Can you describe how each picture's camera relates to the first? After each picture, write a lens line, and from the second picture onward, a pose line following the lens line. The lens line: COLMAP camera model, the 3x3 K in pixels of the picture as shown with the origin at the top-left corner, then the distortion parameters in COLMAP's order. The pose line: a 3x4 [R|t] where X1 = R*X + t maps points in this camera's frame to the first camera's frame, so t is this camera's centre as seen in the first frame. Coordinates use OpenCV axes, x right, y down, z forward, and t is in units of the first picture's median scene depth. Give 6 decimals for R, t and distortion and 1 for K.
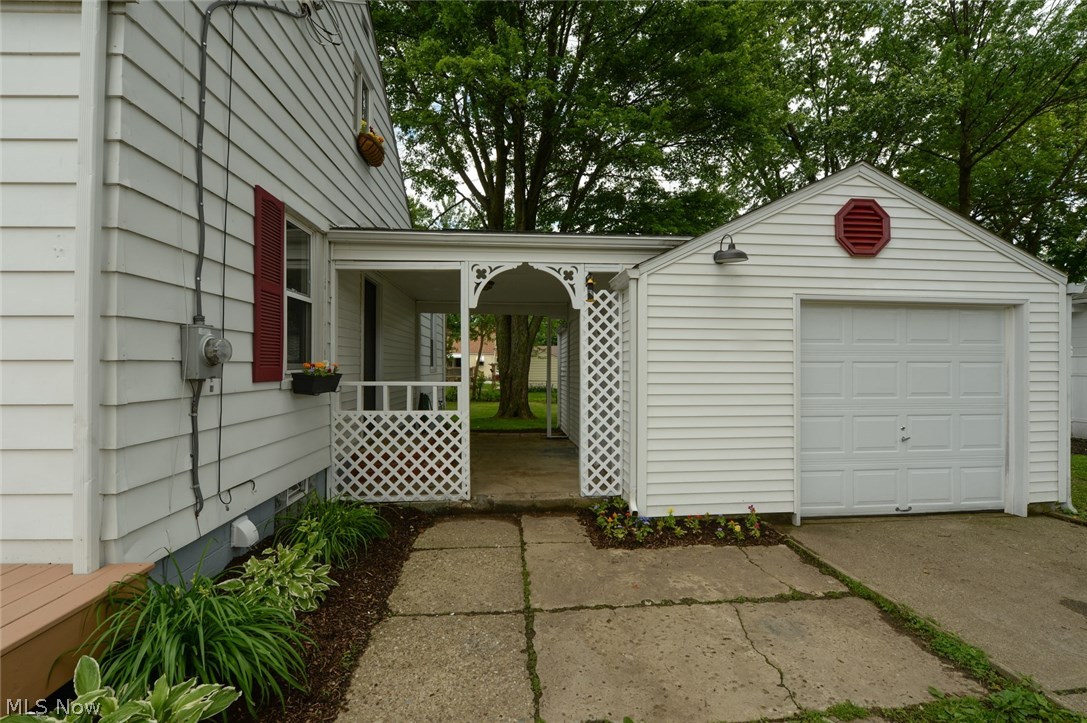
lens RADIAL K [[445.0, 0, 543.5], [0, 445.0, 361.5], [0, 0, 1]] dist [-0.017436, -0.000608]
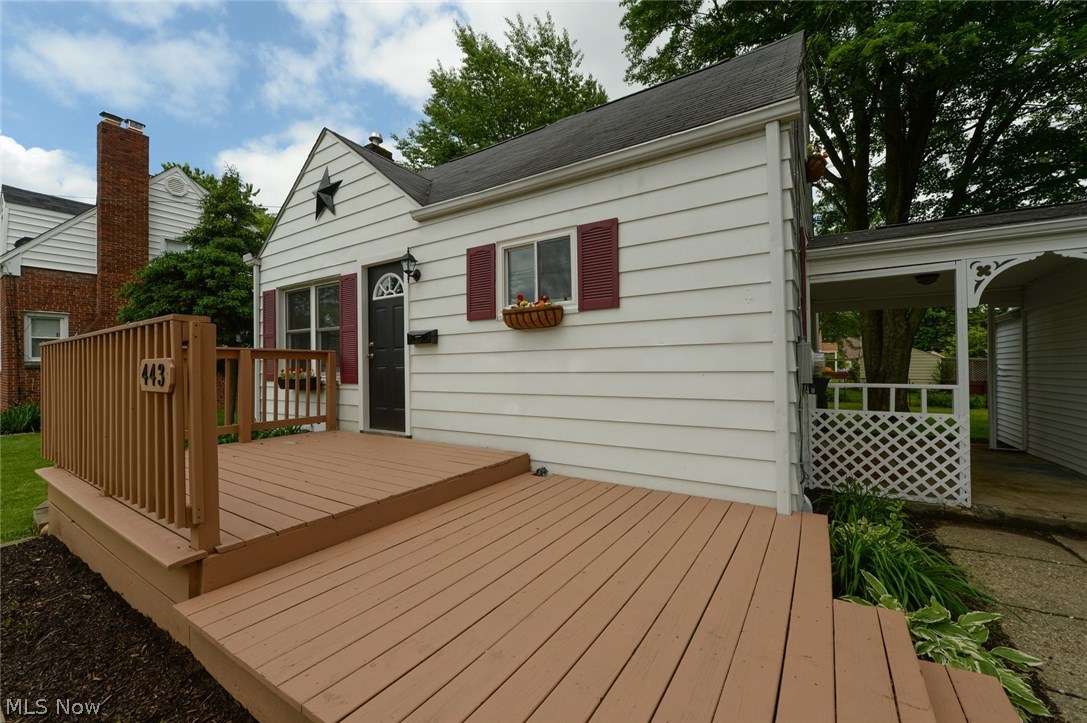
lens RADIAL K [[434.1, 0, 541.7], [0, 434.1, 362.8], [0, 0, 1]] dist [-0.014623, -0.002271]
pose [[0.797813, -0.011649, -0.602792, -0.349441], [0.018876, 0.999806, 0.005661, -0.024821], [0.602609, -0.015895, 0.797878, -0.292056]]
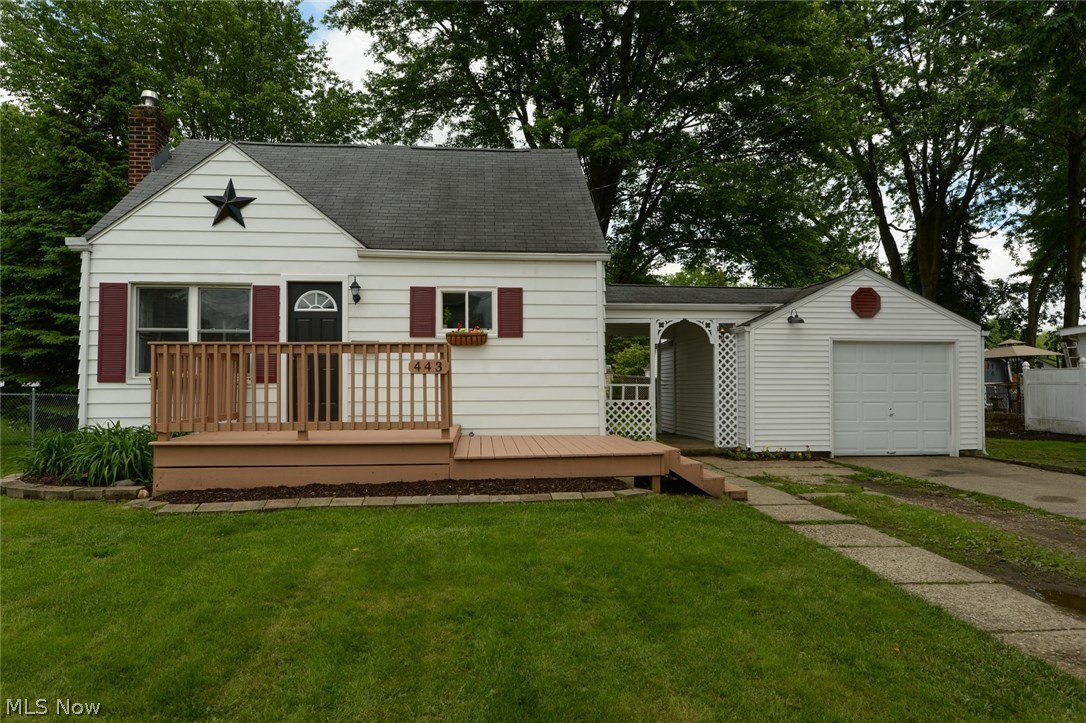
lens RADIAL K [[708.0, 0, 541.5], [0, 708.0, 359.9], [0, 0, 1]] dist [0.000356, 0.001529]
pose [[0.999779, 0.000267, 0.021003, -0.698528], [0.000099, 0.999848, -0.017444, -0.002805], [-0.021004, 0.017442, 0.999627, -1.907854]]
